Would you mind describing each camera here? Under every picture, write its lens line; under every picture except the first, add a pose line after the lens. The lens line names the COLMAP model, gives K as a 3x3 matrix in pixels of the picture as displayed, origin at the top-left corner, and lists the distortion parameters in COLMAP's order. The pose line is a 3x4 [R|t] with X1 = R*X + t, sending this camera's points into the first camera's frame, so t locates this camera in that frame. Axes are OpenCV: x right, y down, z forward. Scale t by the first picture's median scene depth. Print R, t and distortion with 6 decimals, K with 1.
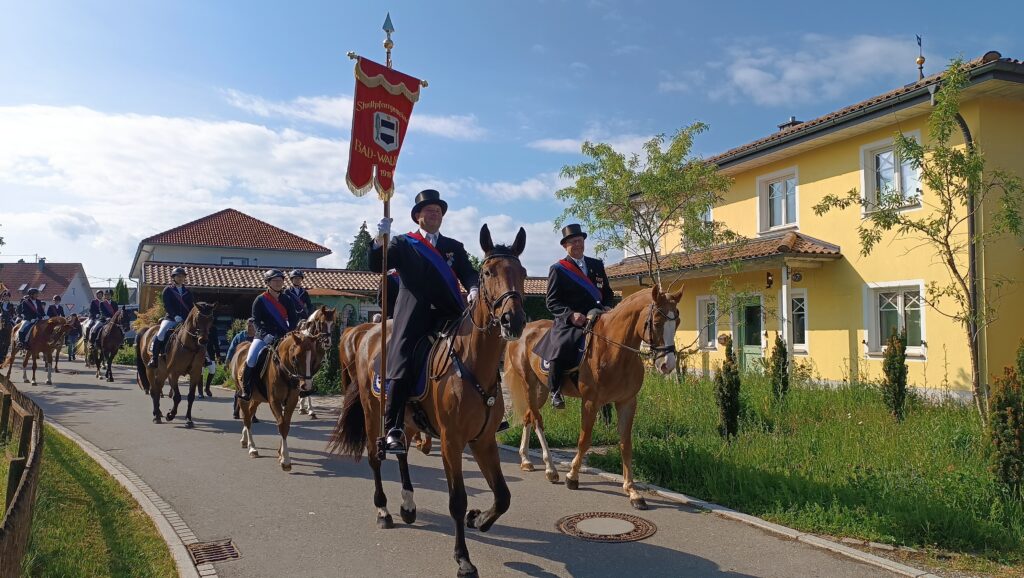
lens RADIAL K [[744.3, 0, 512.7], [0, 744.3, 298.2], [0, 0, 1]] dist [0.011753, -0.009461]
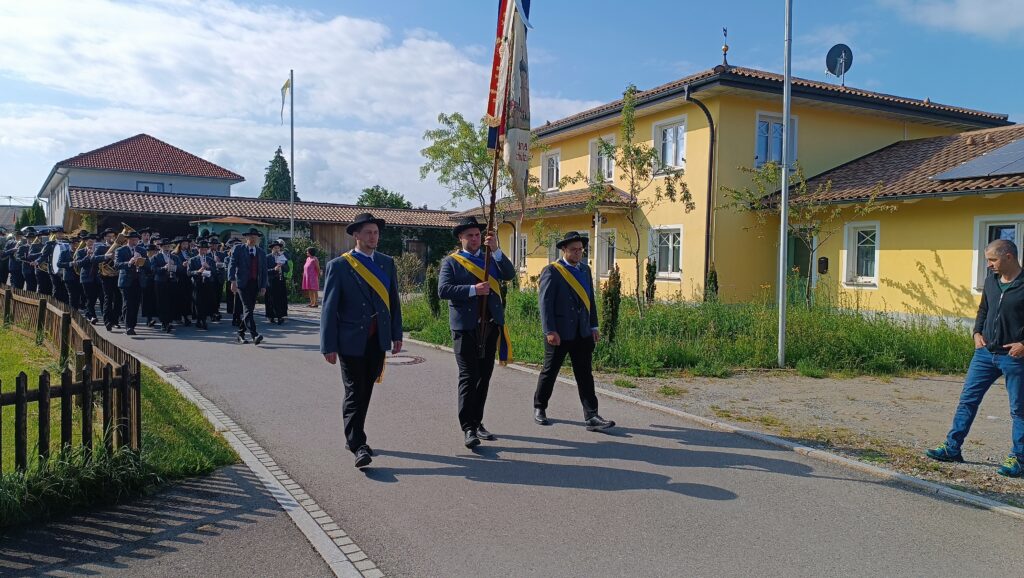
lens RADIAL K [[744.4, 0, 510.6], [0, 744.4, 286.3], [0, 0, 1]] dist [0.075334, -0.112939]
pose [[0.994898, 0.017804, 0.099302, 0.095911], [-0.025494, 0.996726, 0.076726, -0.008711], [-0.097611, -0.078866, 0.992095, -0.366370]]
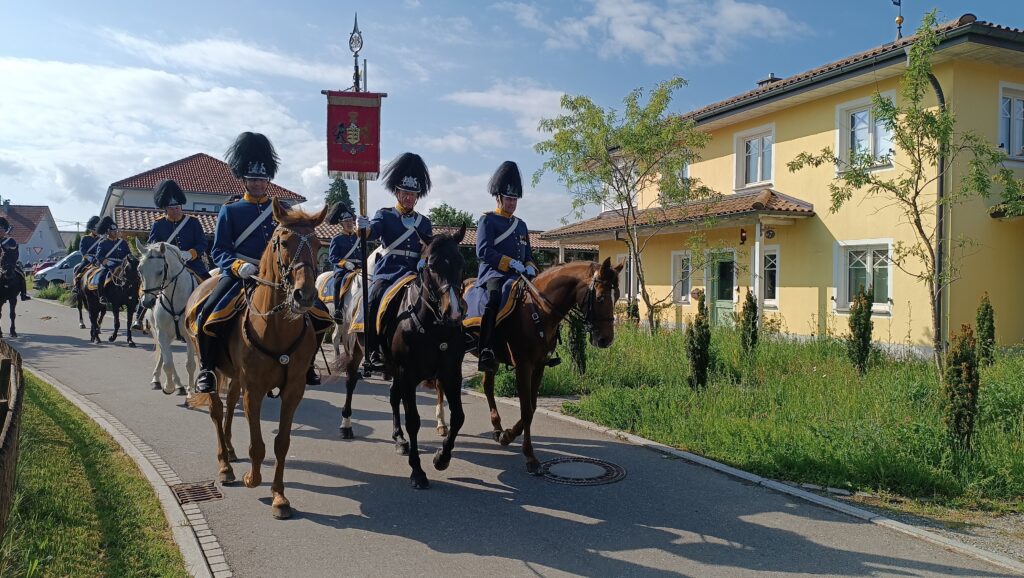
lens RADIAL K [[741.5, 0, 512.0], [0, 741.5, 289.2], [0, 0, 1]] dist [0.043387, -0.054542]
pose [[0.999381, 0.015575, 0.031539, -0.002152], [-0.017219, 0.998471, 0.052528, -0.000342], [-0.030672, -0.053038, 0.998121, -0.010393]]
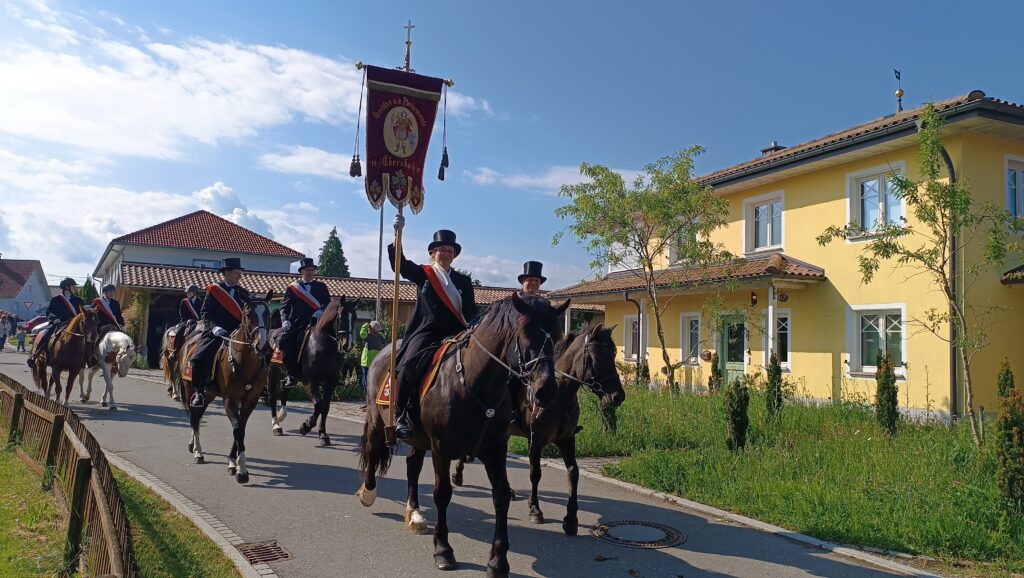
lens RADIAL K [[745.5, 0, 514.3], [0, 745.5, 297.2], [0, 0, 1]] dist [0.008977, -0.002504]
pose [[0.998379, 0.029006, 0.048964, -0.048666], [-0.028231, 0.999466, -0.016433, -0.001380], [-0.049414, 0.015024, 0.998665, -0.019275]]
